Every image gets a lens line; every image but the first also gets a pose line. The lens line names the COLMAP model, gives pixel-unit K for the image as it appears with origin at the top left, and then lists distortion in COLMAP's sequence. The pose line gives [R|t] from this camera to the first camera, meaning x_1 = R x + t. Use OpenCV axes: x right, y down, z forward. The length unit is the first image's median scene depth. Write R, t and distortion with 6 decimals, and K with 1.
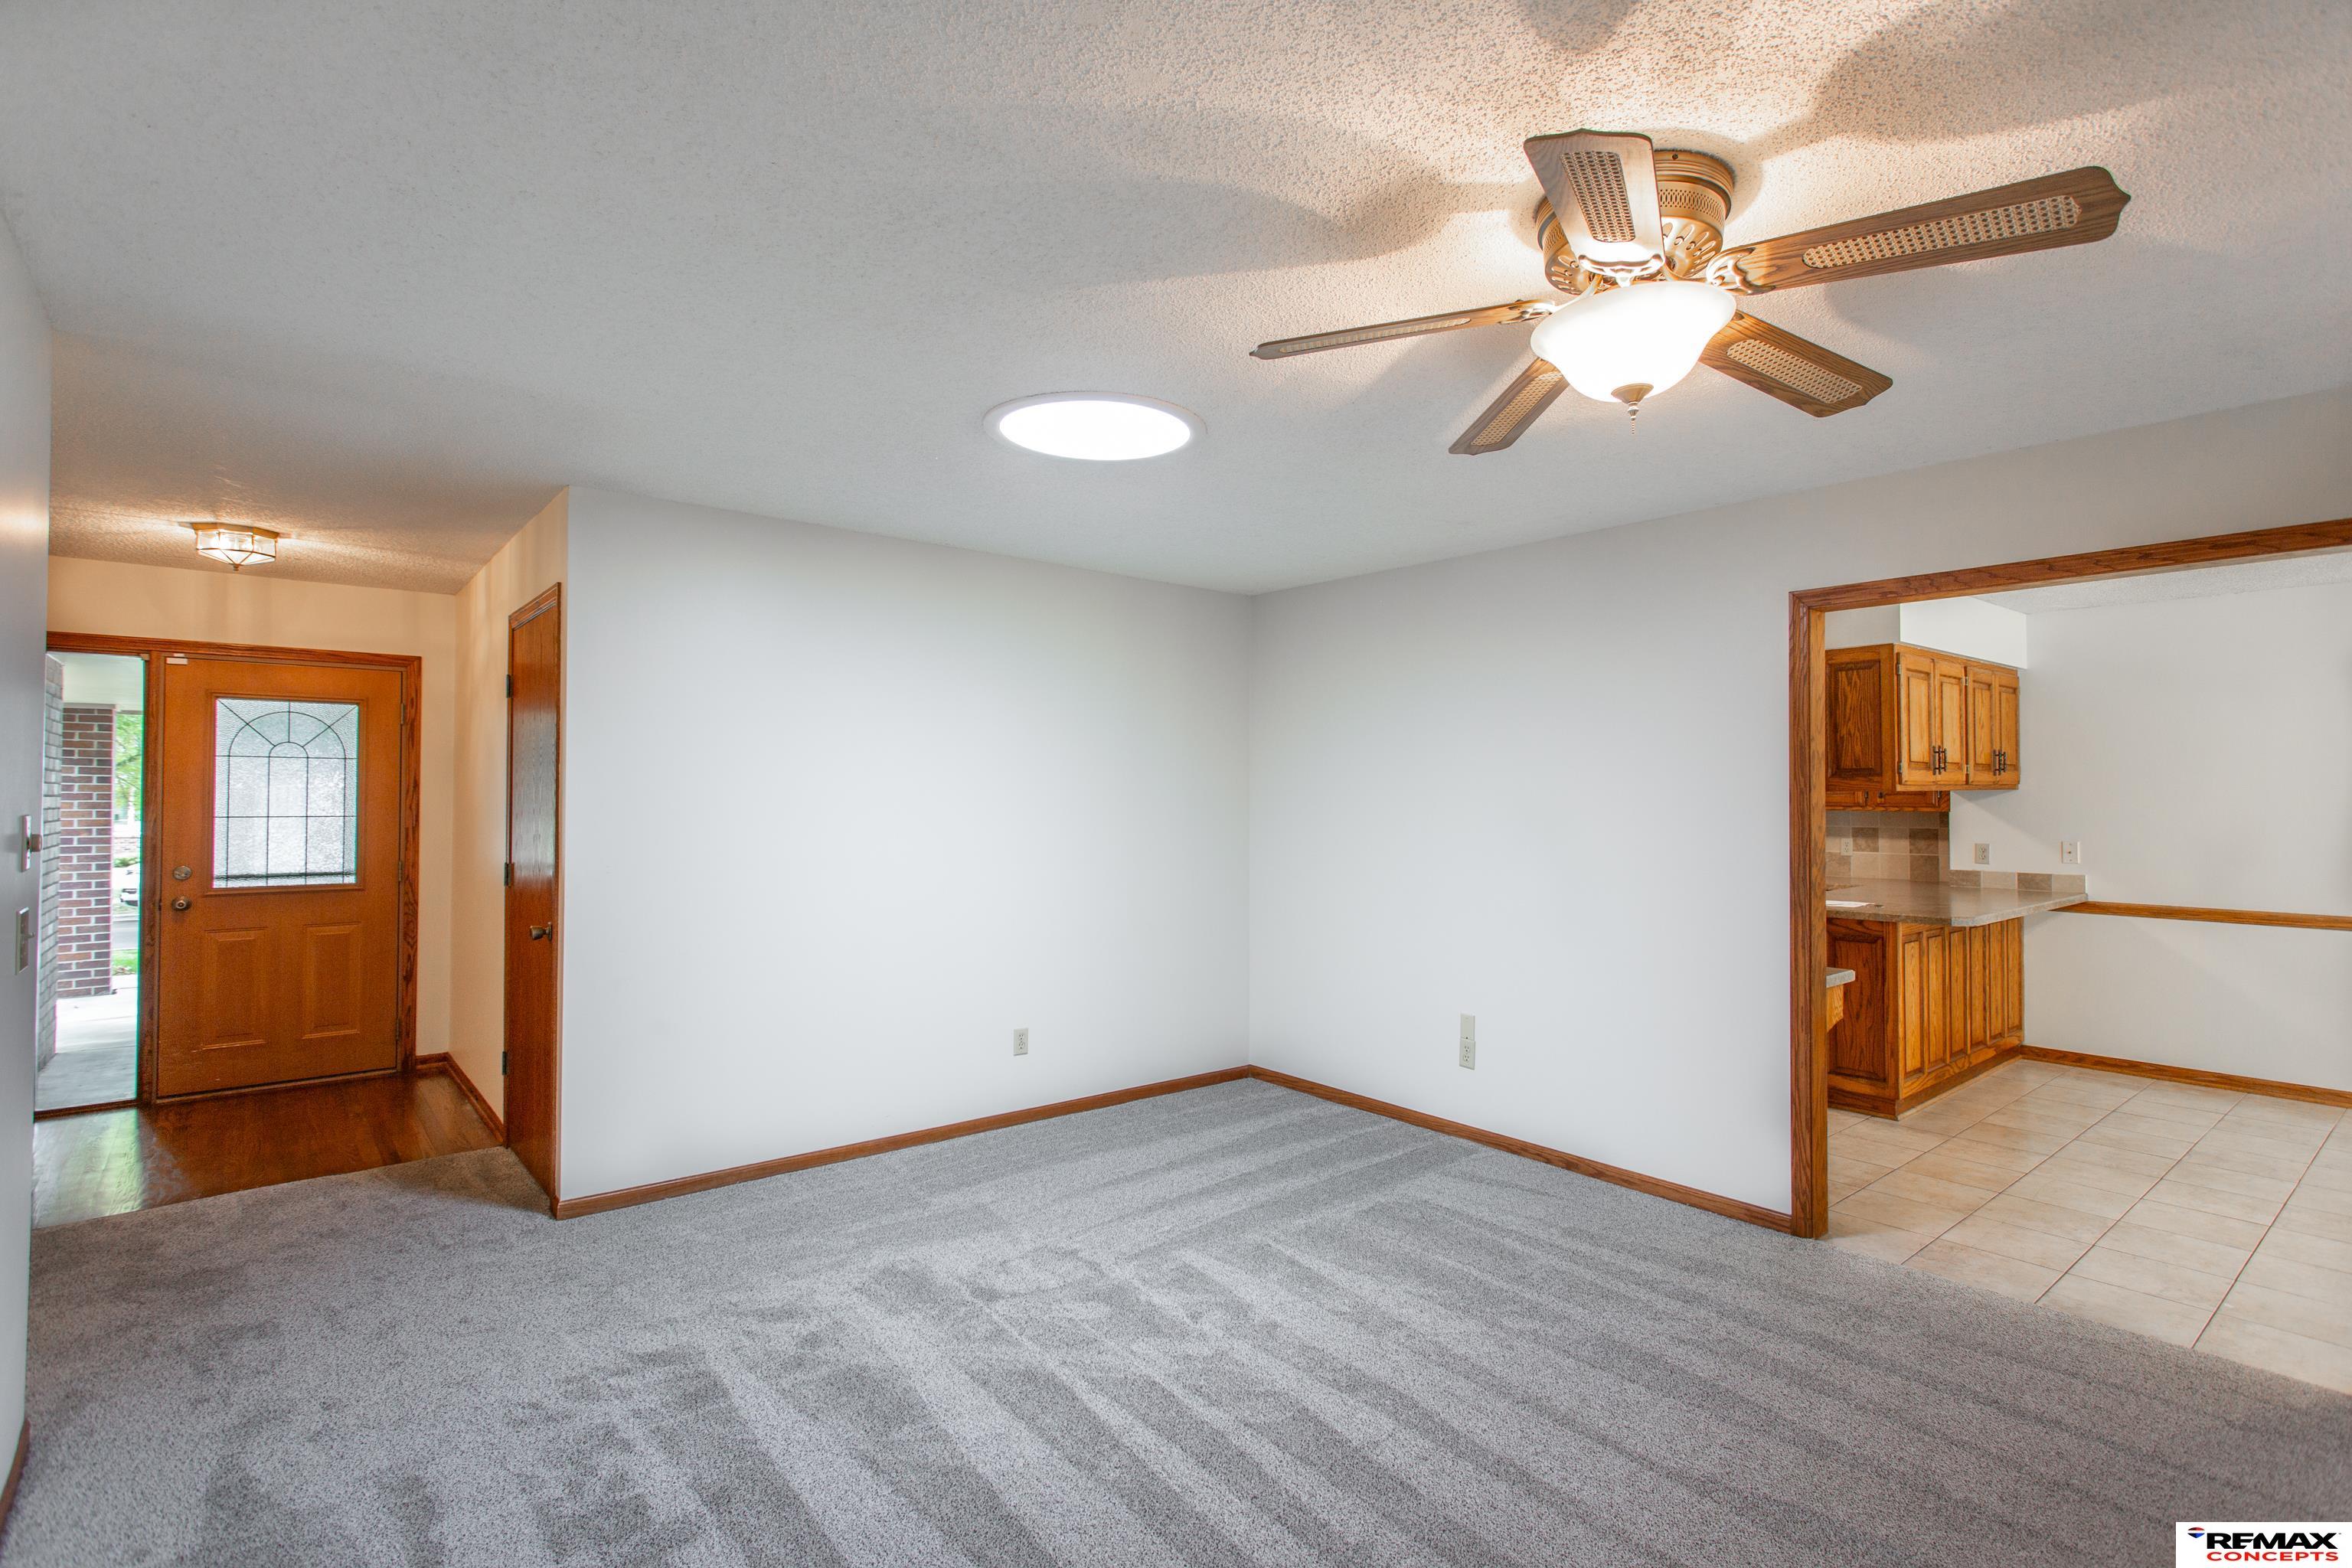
lens RADIAL K [[1155.4, 0, 1123.3], [0, 1155.4, 780.1], [0, 0, 1]] dist [-0.047987, 0.014947]
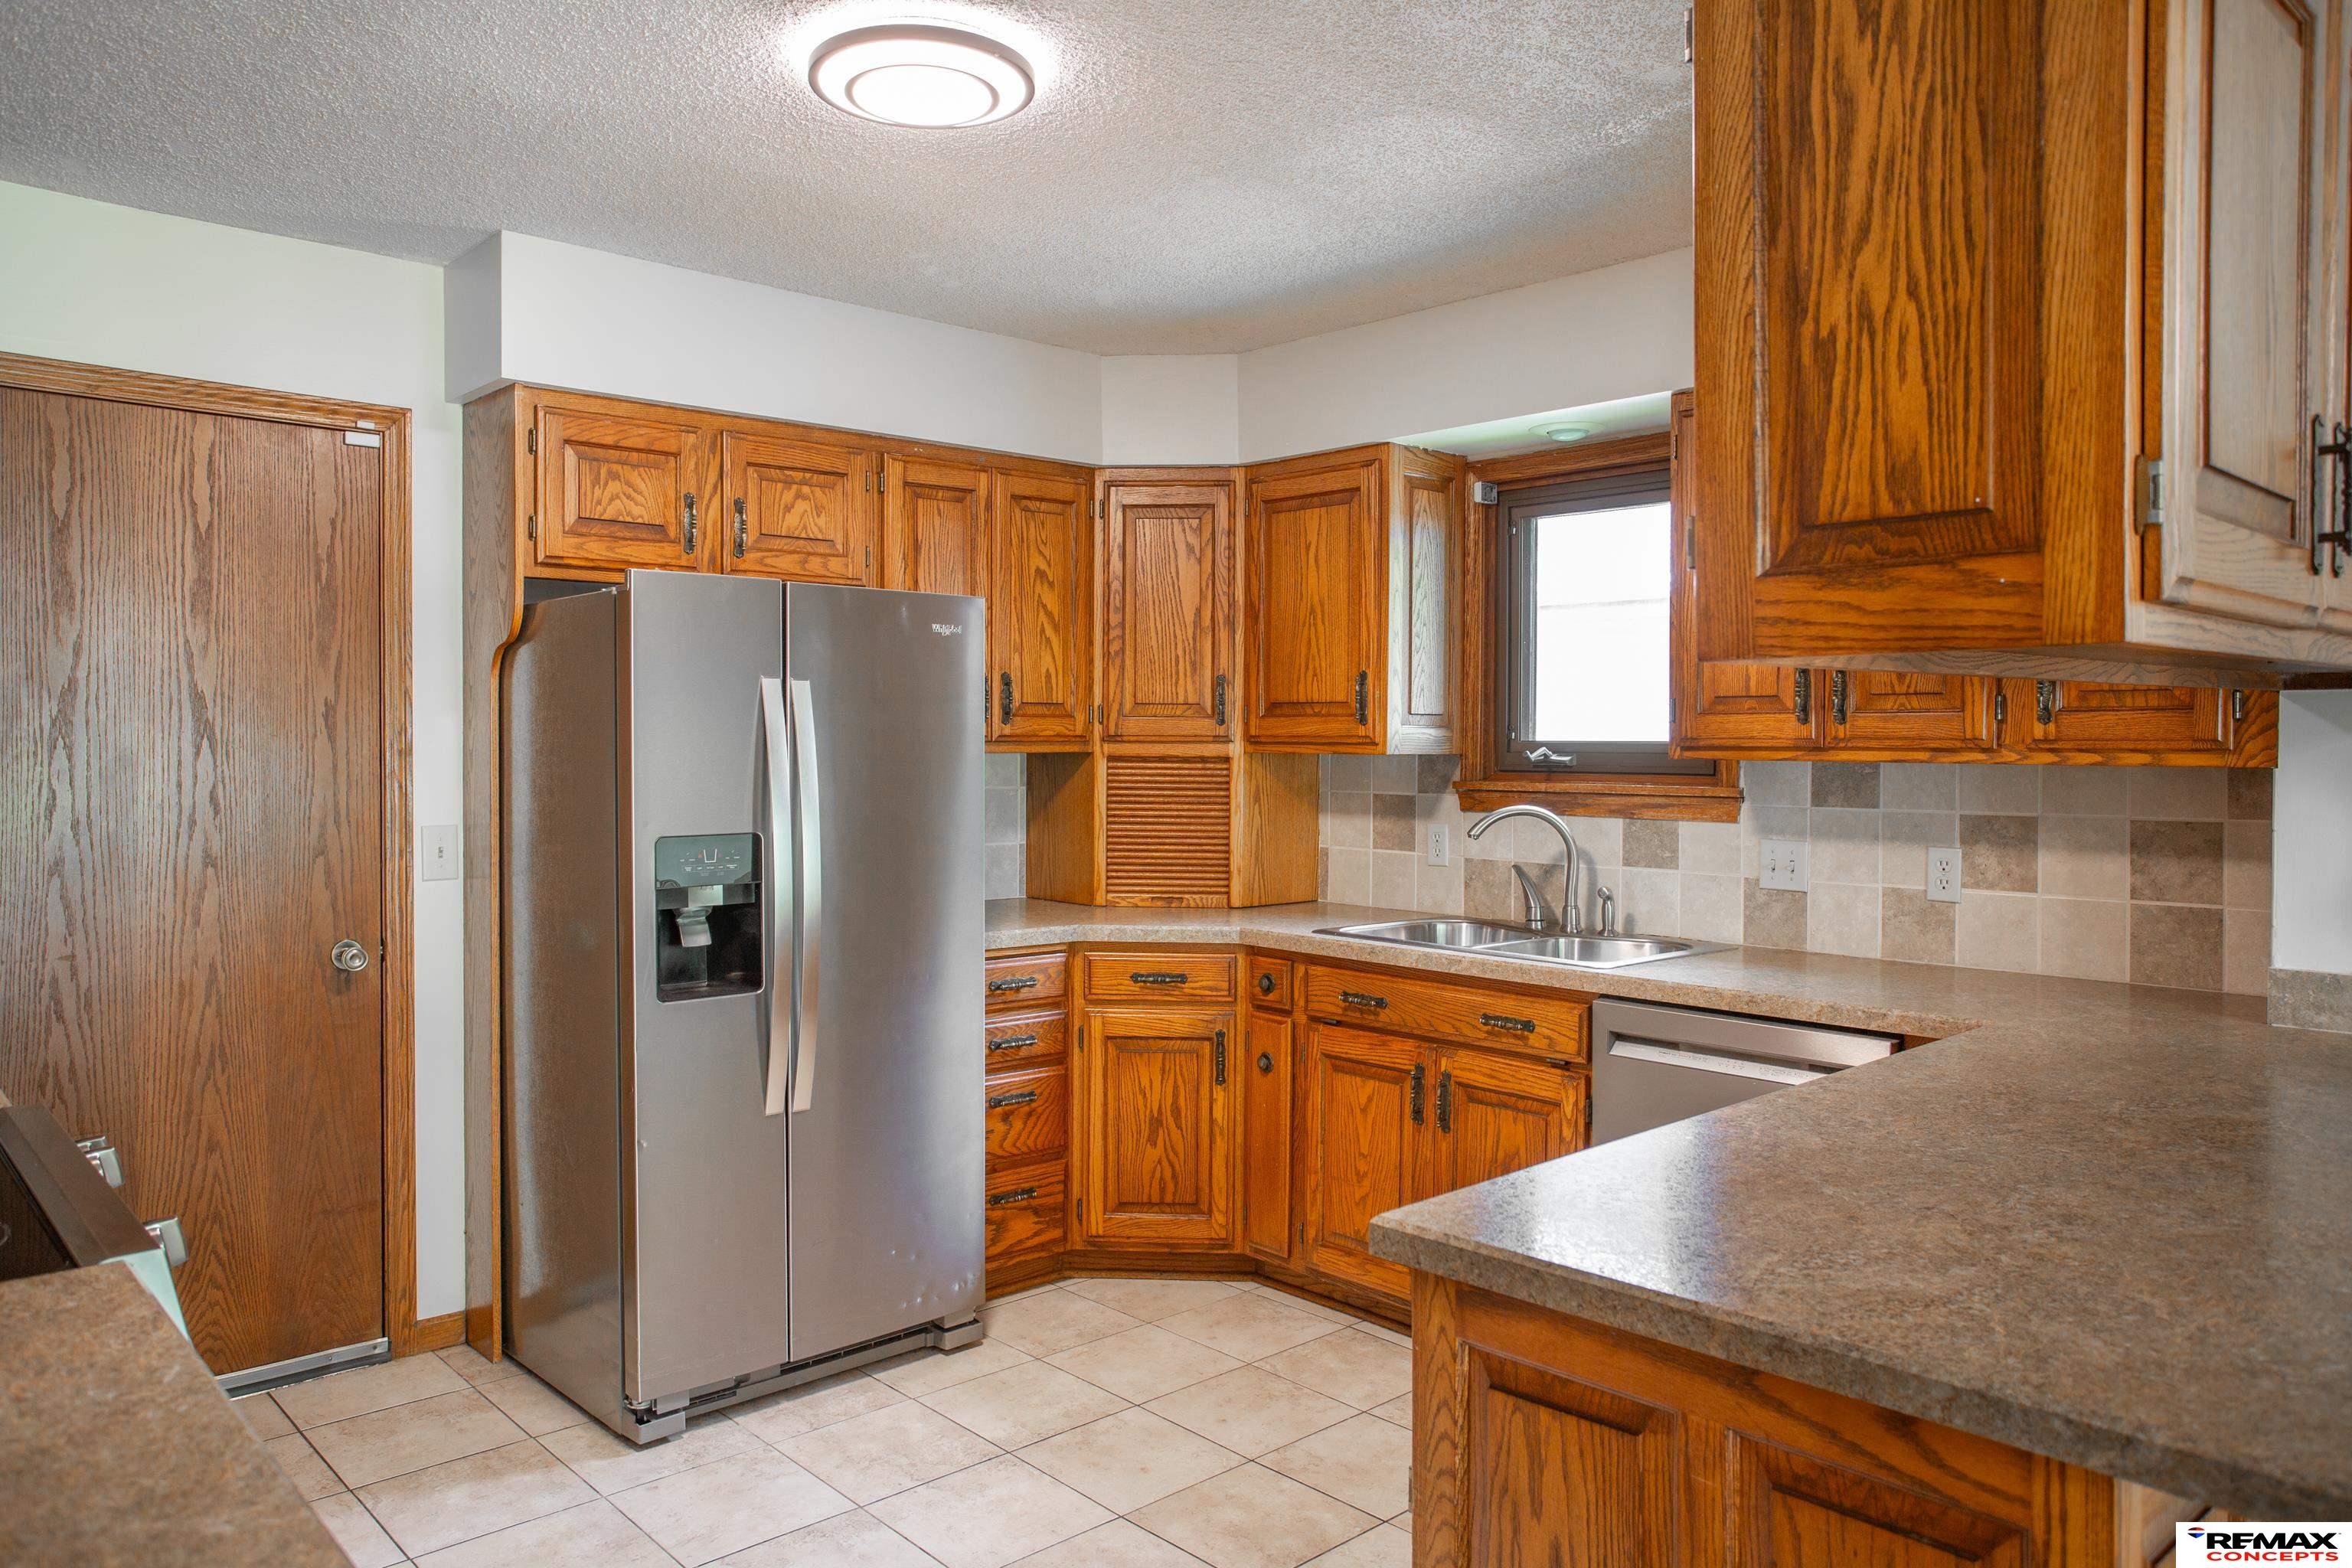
lens RADIAL K [[1619.0, 0, 1170.7], [0, 1619.0, 766.7], [0, 0, 1]] dist [-0.033184, 0.015629]
pose [[0.996387, 0.000874, 0.084926, 0.447103], [-0.003139, 0.999643, 0.026538, 0.019109], [-0.084872, -0.026708, 0.996034, 0.664406]]
